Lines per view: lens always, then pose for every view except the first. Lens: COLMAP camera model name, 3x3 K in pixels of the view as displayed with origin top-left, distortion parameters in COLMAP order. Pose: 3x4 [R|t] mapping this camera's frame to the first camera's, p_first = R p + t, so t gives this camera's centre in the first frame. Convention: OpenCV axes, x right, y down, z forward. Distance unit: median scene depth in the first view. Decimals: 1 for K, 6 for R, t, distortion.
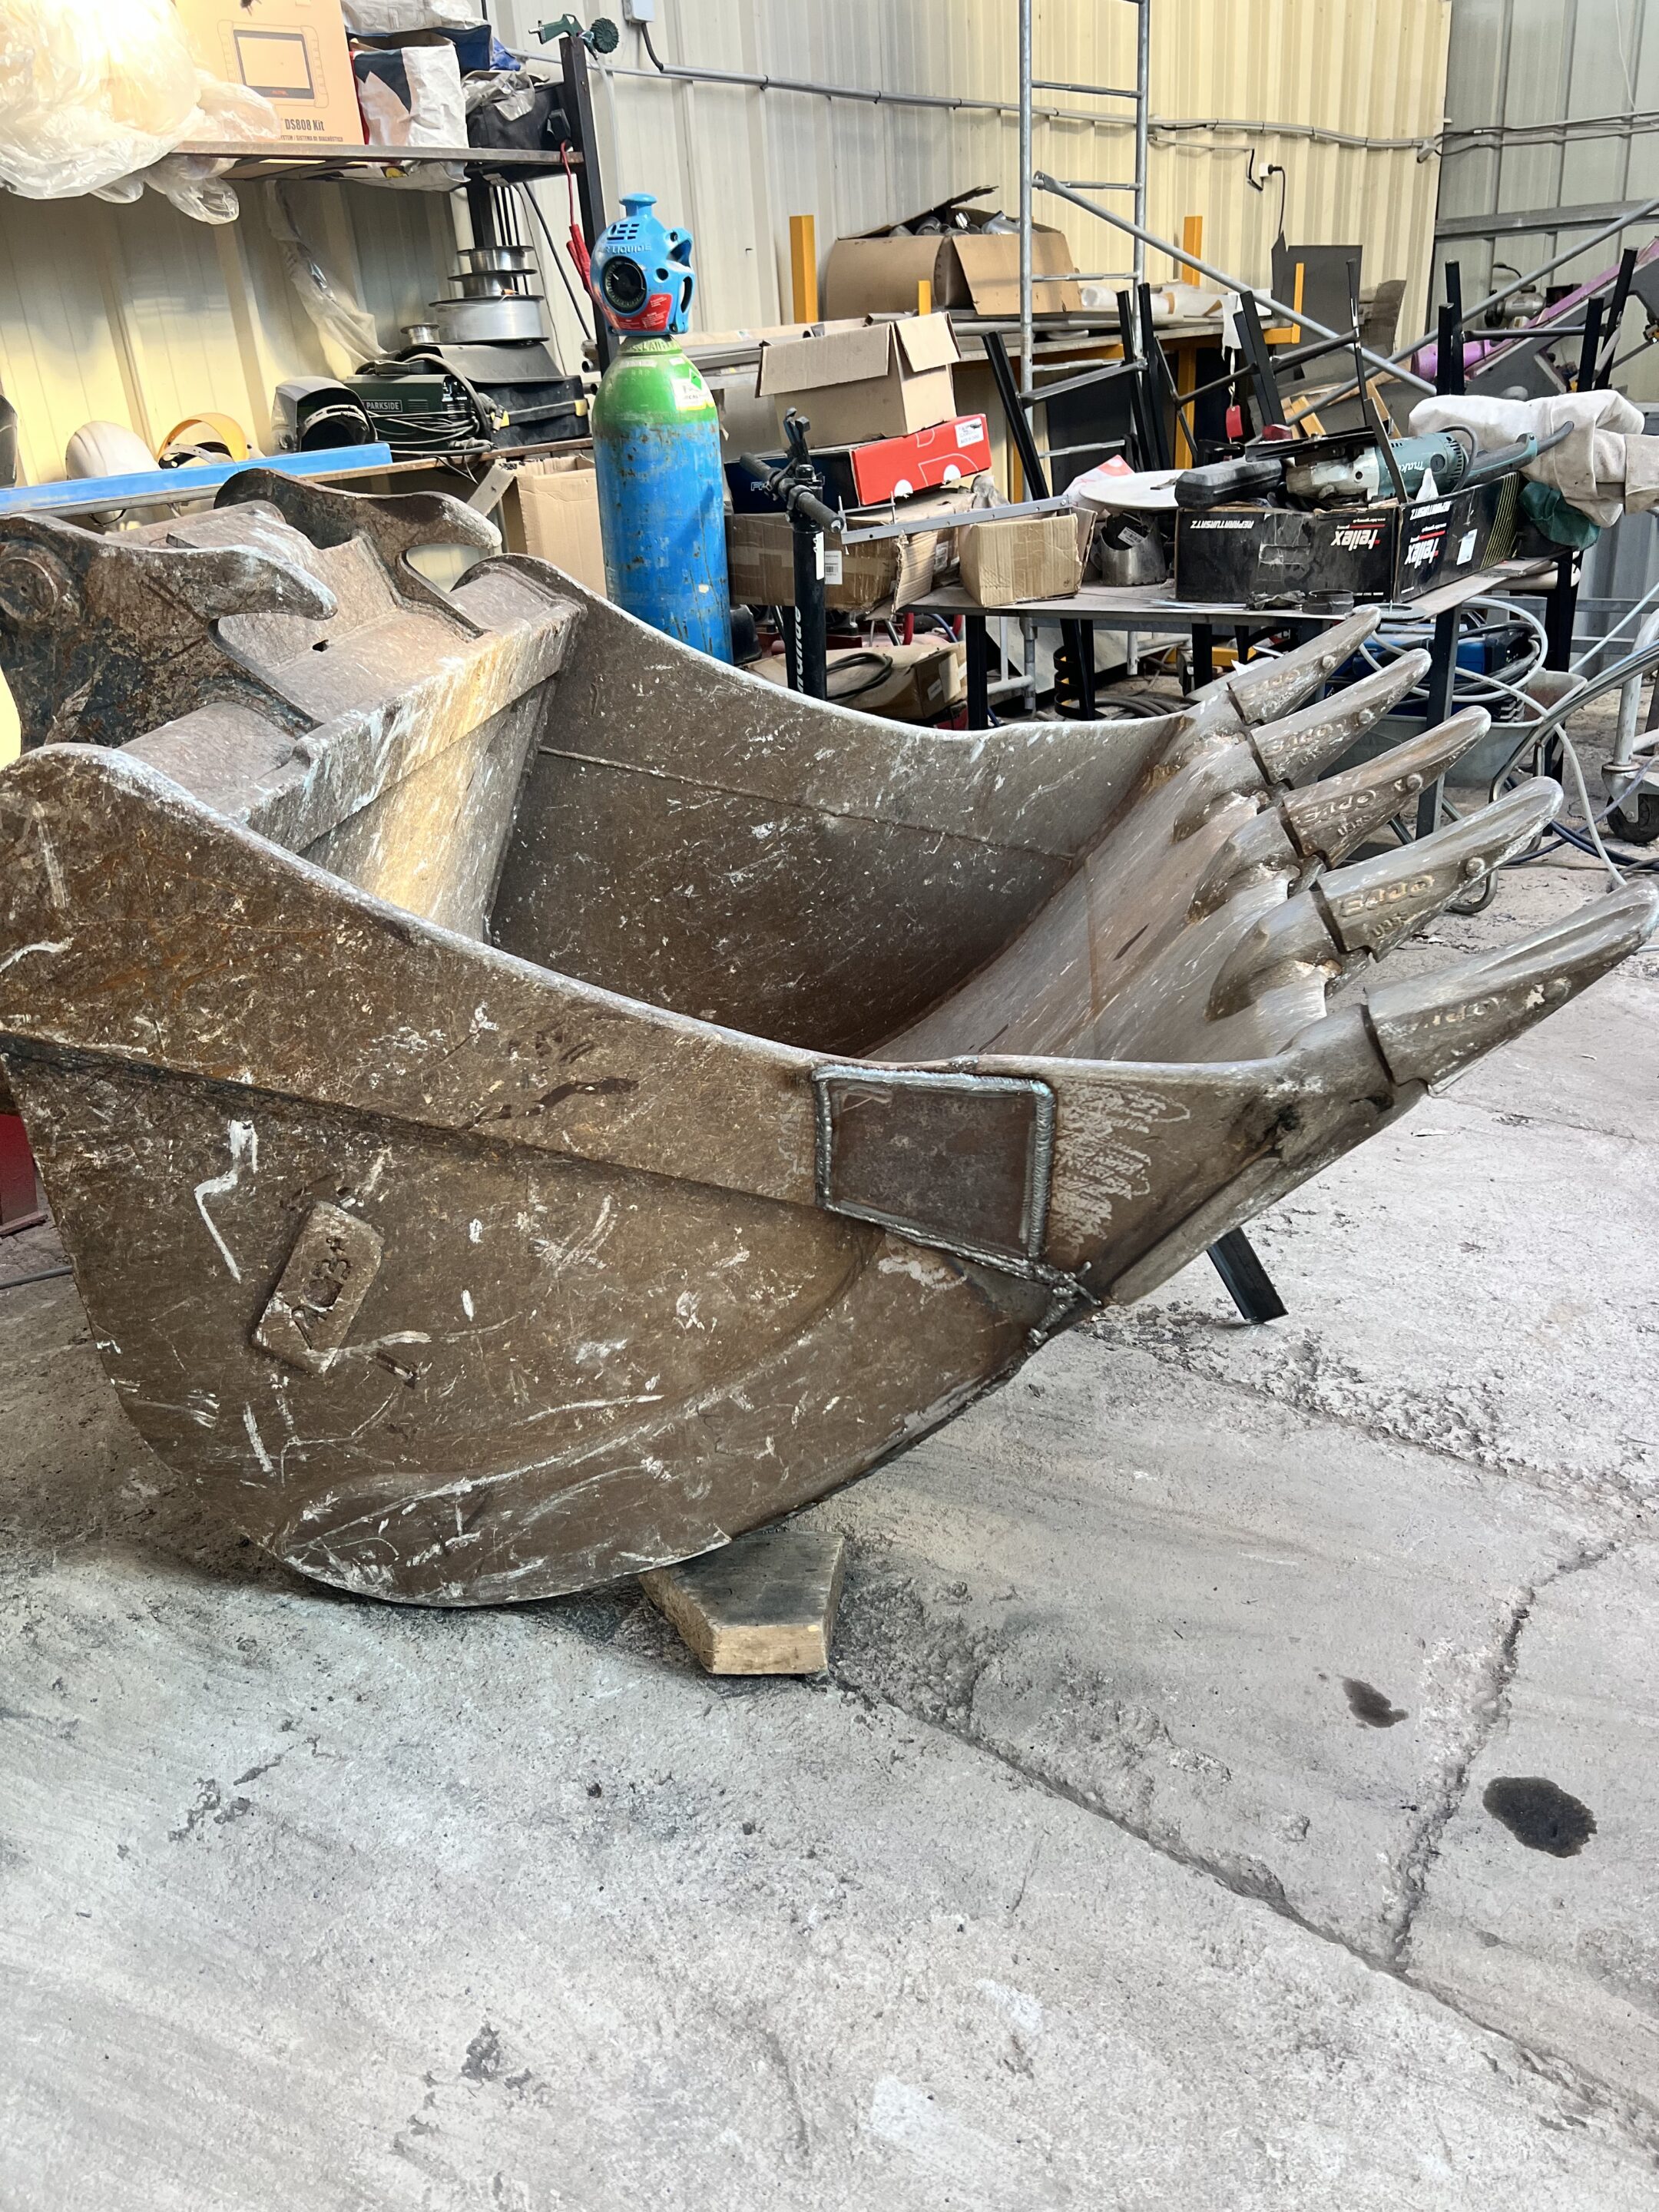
lens RADIAL K [[1671.1, 0, 829.5], [0, 1671.1, 1106.0], [0, 0, 1]] dist [0.076998, -0.095467]
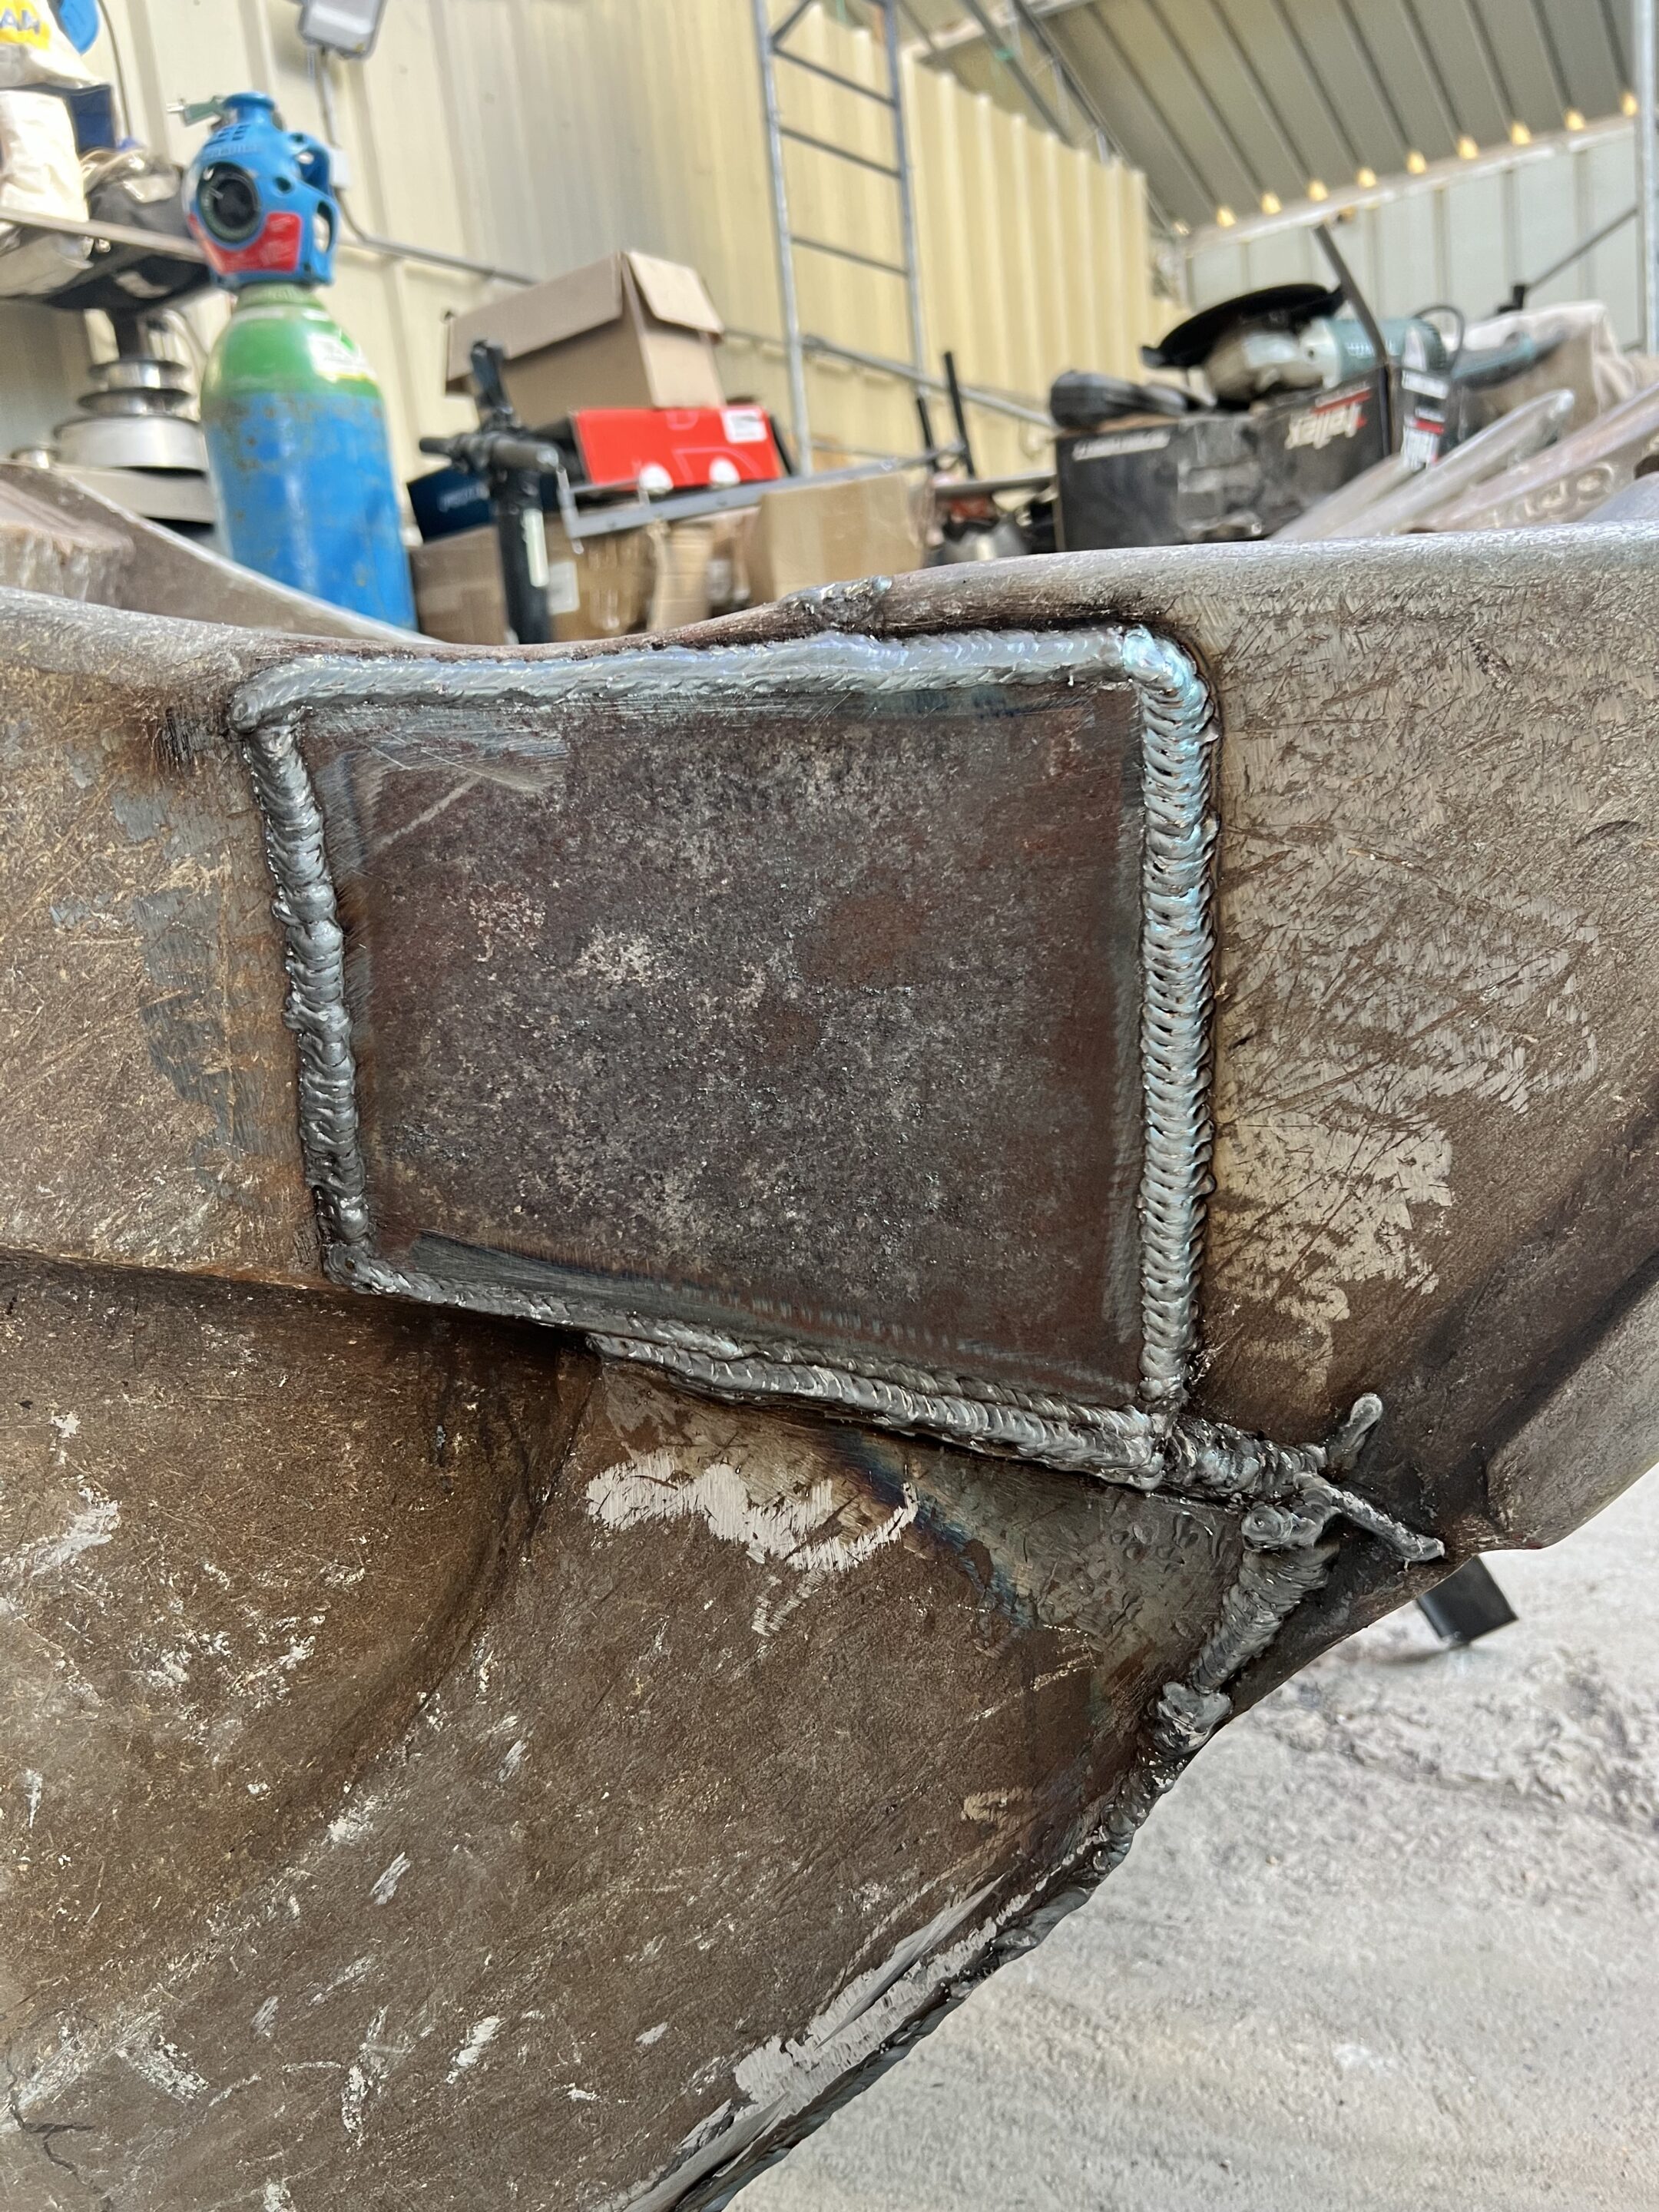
lens RADIAL K [[1691.1, 0, 830.1], [0, 1691.1, 1119.6], [0, 0, 1]] dist [0.037261, -0.055715]
pose [[0.991896, -0.070733, 0.105543, 0.039789], [0.091913, 0.973001, -0.211709, 0.088580], [-0.087719, 0.219695, 0.971617, 0.654037]]
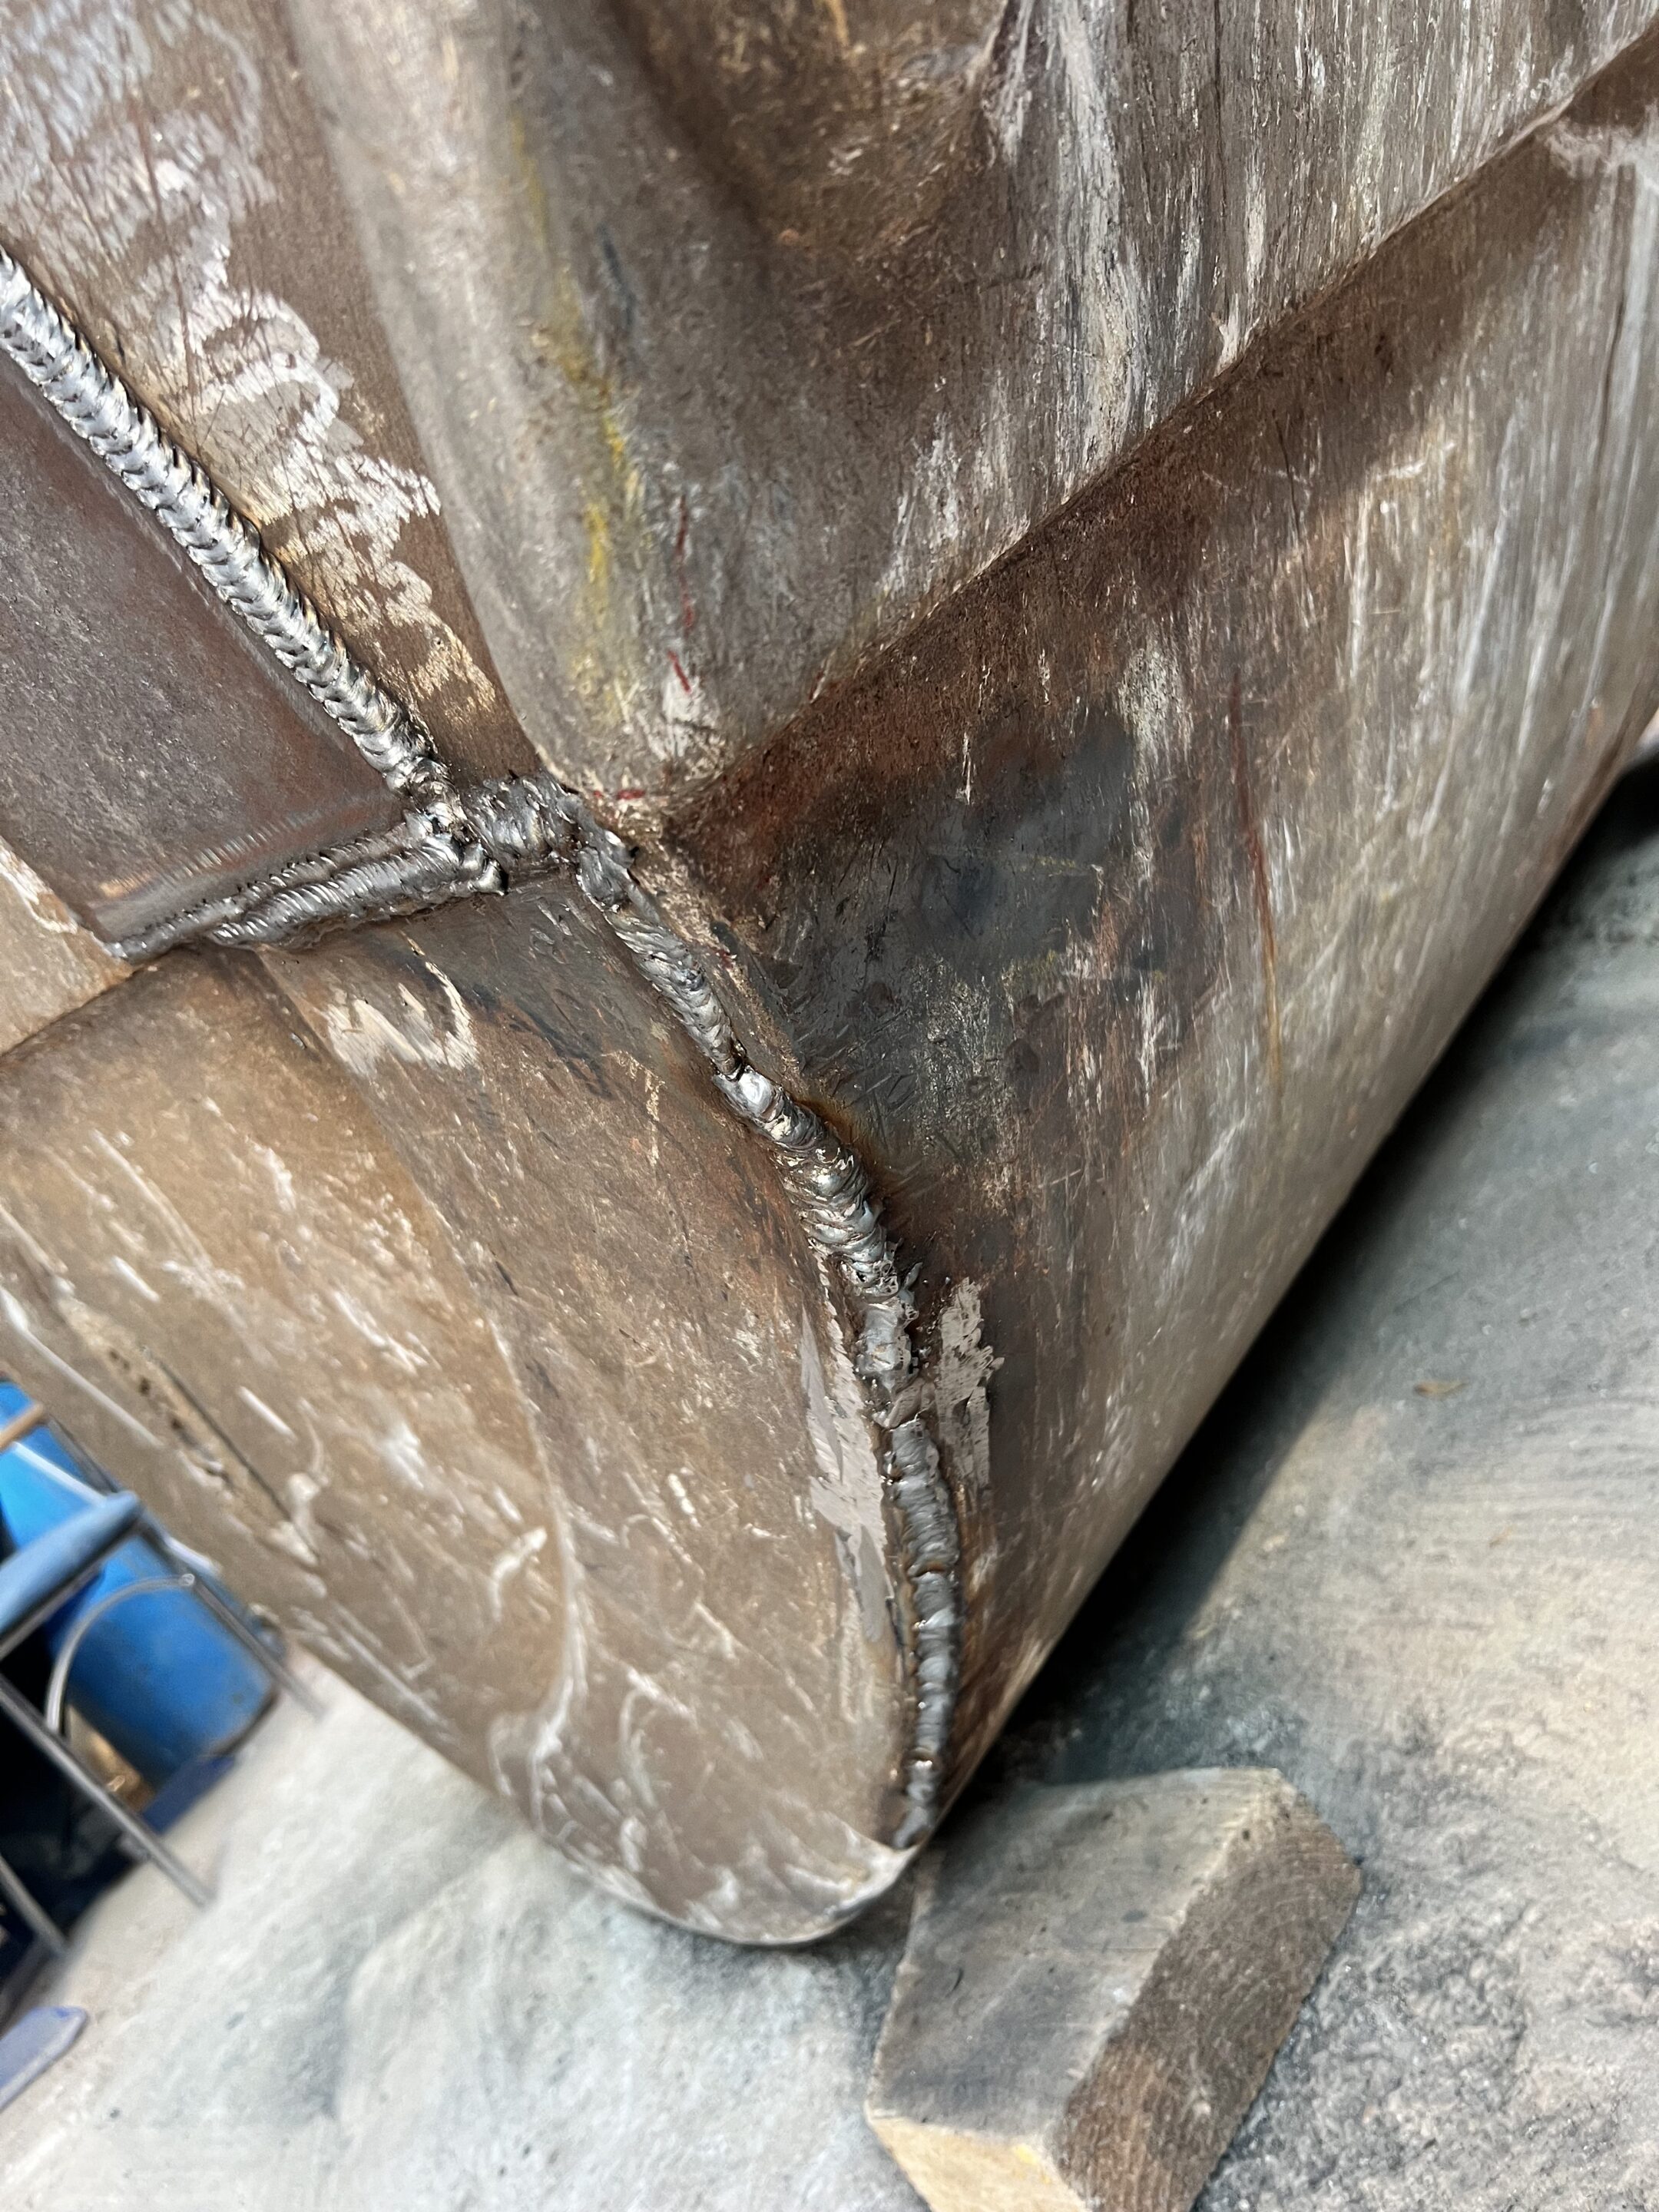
lens RADIAL K [[1691.1, 0, 830.1], [0, 1691.1, 1119.6], [0, 0, 1]] dist [0.037261, -0.055715]
pose [[0.589024, -0.329875, -0.737722, 0.264935], [0.358204, 0.924888, -0.127564, 0.156464], [0.724390, -0.189116, 0.662944, 0.789948]]
